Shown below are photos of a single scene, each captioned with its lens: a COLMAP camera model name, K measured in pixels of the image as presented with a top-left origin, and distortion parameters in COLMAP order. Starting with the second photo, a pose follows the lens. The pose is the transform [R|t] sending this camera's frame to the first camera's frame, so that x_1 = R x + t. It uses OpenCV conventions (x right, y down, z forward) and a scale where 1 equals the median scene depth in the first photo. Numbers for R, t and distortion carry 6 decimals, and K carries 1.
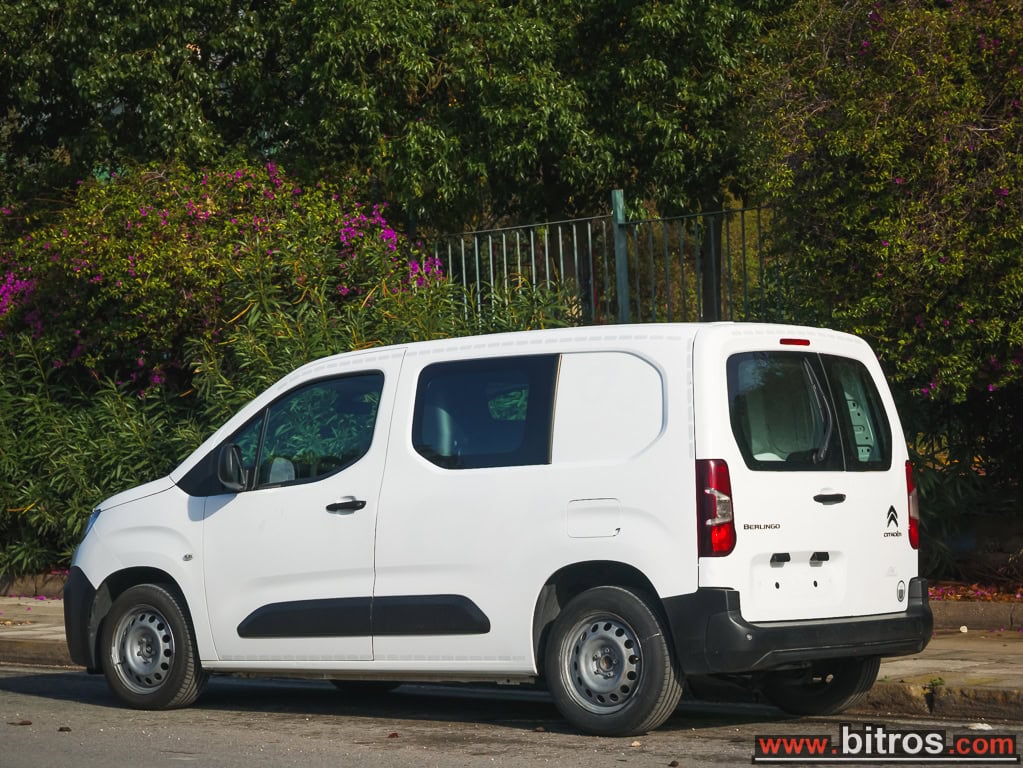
lens RADIAL K [[2945.8, 0, 510.8], [0, 2945.8, 383.0], [0, 0, 1]] dist [0.347871, 0.000000]
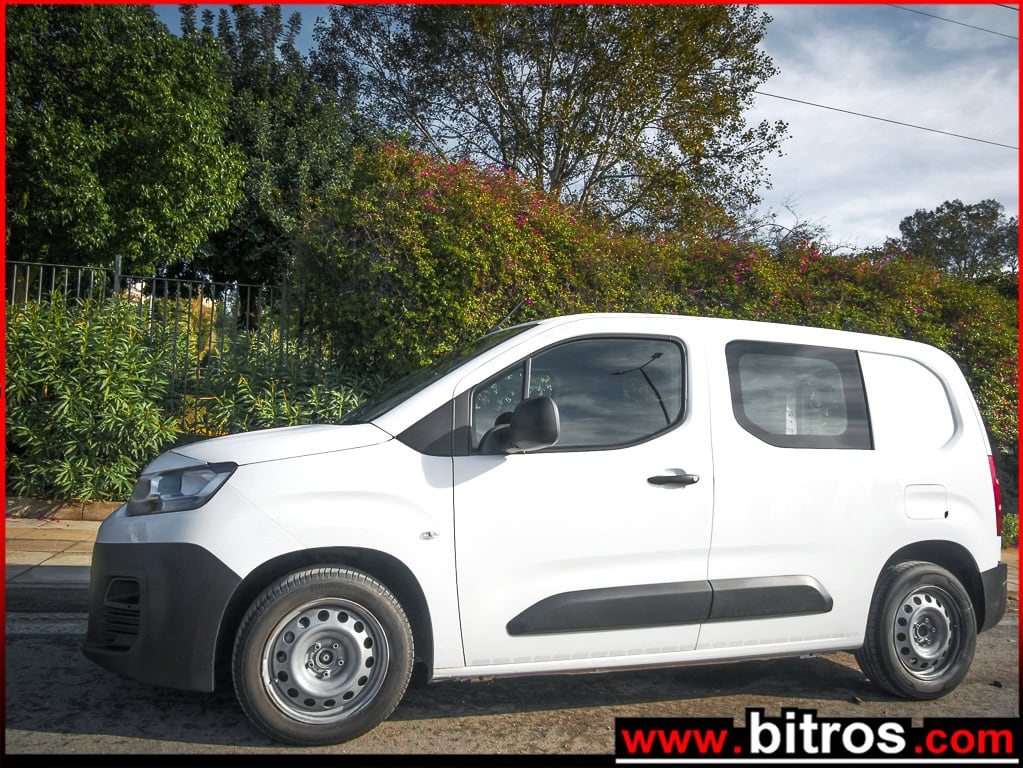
lens RADIAL K [[736.9, 0, 508.7], [0, 736.9, 381.3], [0, 0, 1]] dist [-0.037126, 0.005378]
pose [[0.534519, 0.127052, 0.835552, -0.278564], [-0.083654, 0.991735, -0.097285, 0.038650], [-0.841006, -0.017897, 0.540729, 0.936876]]
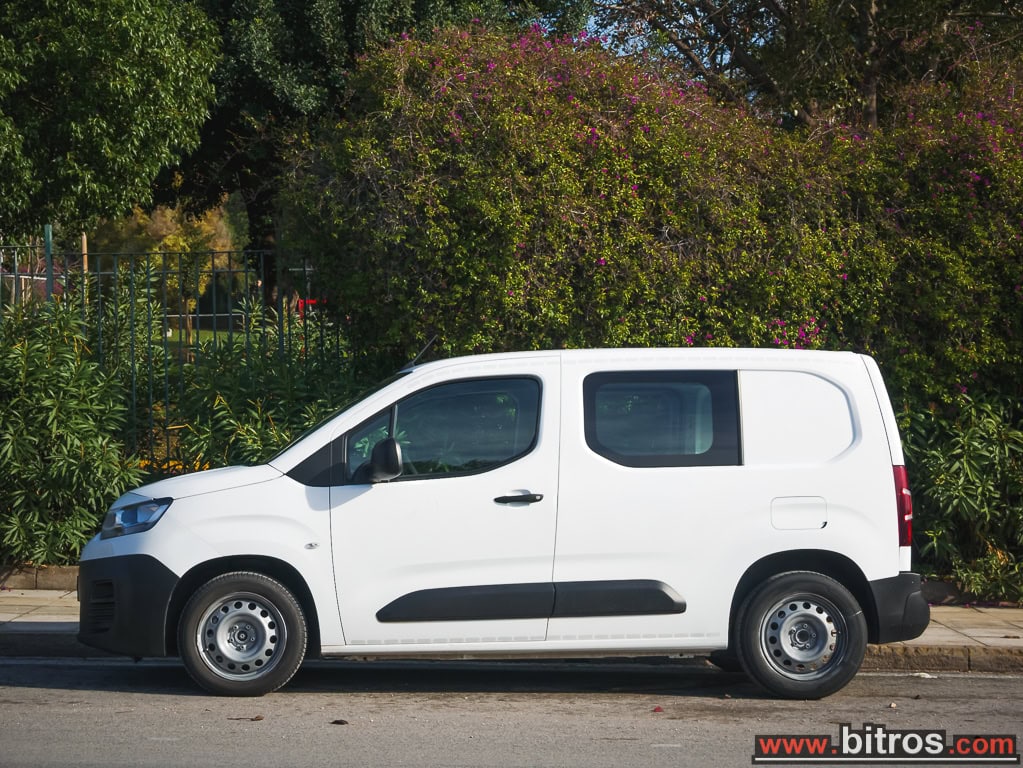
lens RADIAL K [[1892.8, 0, 510.4], [0, 1892.8, 387.2], [0, 0, 1]] dist [0.004350, 0.000000]
pose [[0.723777, 0.057970, 0.687594, -0.544978], [-0.041674, 0.998318, -0.040299, 0.029541], [-0.688774, 0.000513, 0.724976, 0.509056]]
